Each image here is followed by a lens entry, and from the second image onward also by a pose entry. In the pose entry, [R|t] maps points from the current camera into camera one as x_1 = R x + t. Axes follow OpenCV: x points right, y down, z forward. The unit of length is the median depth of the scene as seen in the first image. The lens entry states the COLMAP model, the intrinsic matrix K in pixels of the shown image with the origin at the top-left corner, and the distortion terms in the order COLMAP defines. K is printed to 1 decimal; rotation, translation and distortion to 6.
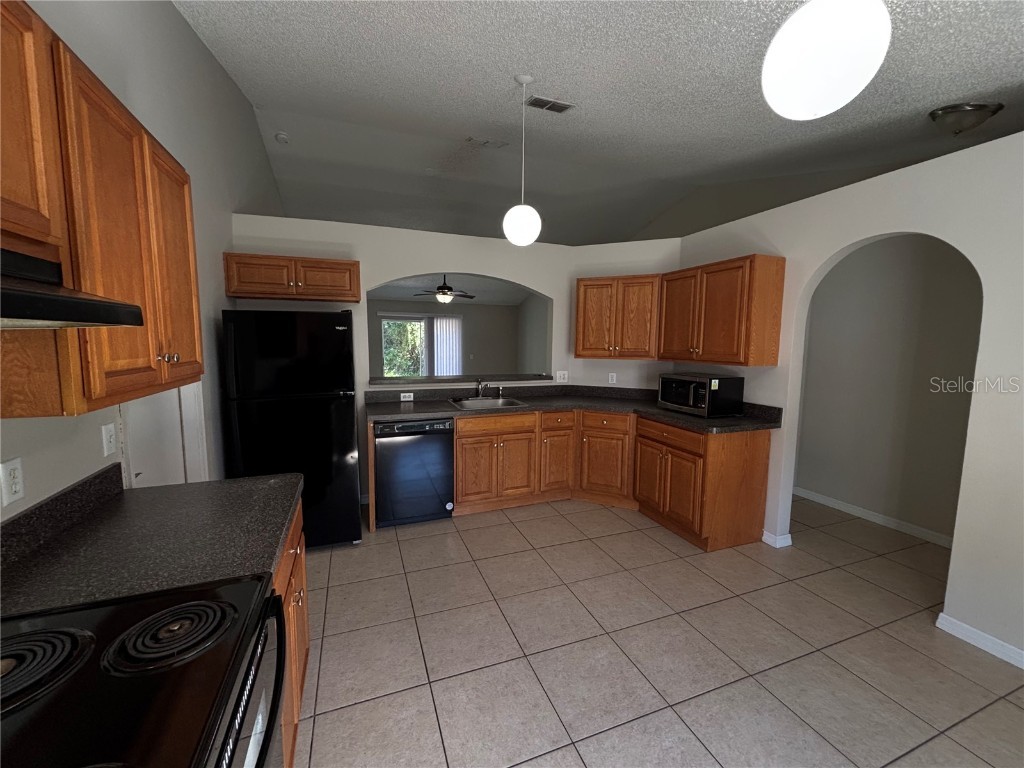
lens RADIAL K [[411.4, 0, 510.3], [0, 411.4, 385.1], [0, 0, 1]] dist [0.001720, -0.001982]
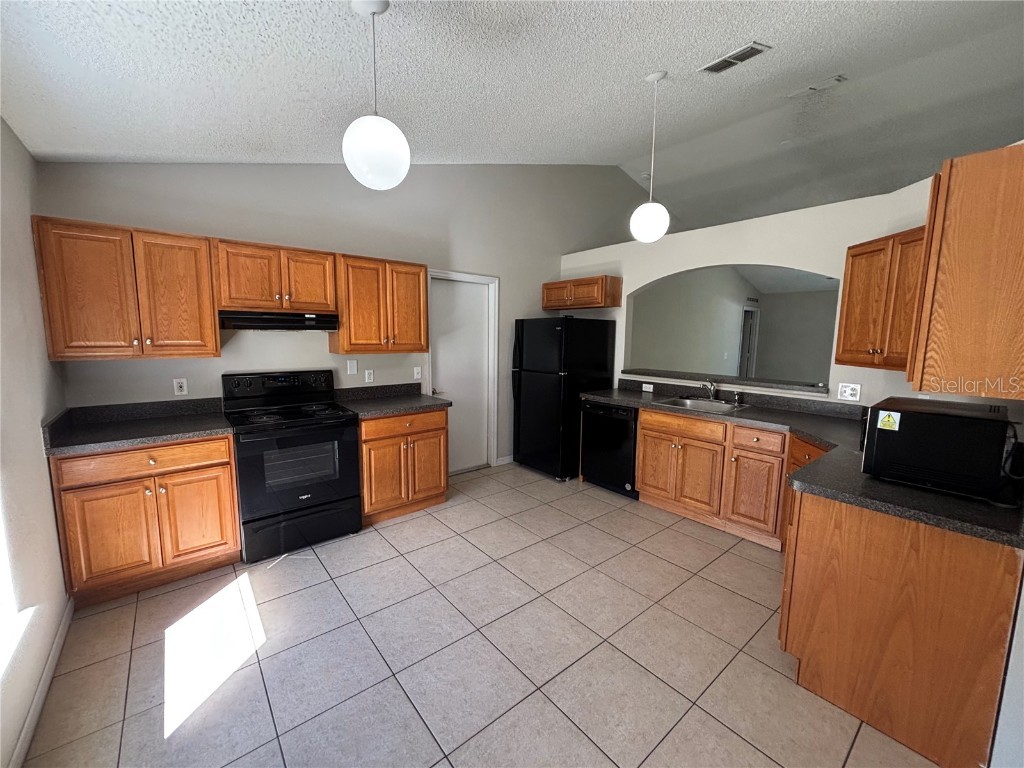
lens RADIAL K [[411.4, 0, 504.9], [0, 411.4, 383.6], [0, 0, 1]] dist [0.001720, -0.001982]
pose [[0.307544, 0.111311, -0.945001, 0.715408], [-0.110174, 0.990620, 0.080829, -0.031441], [0.945134, 0.079256, 0.316923, 0.294464]]
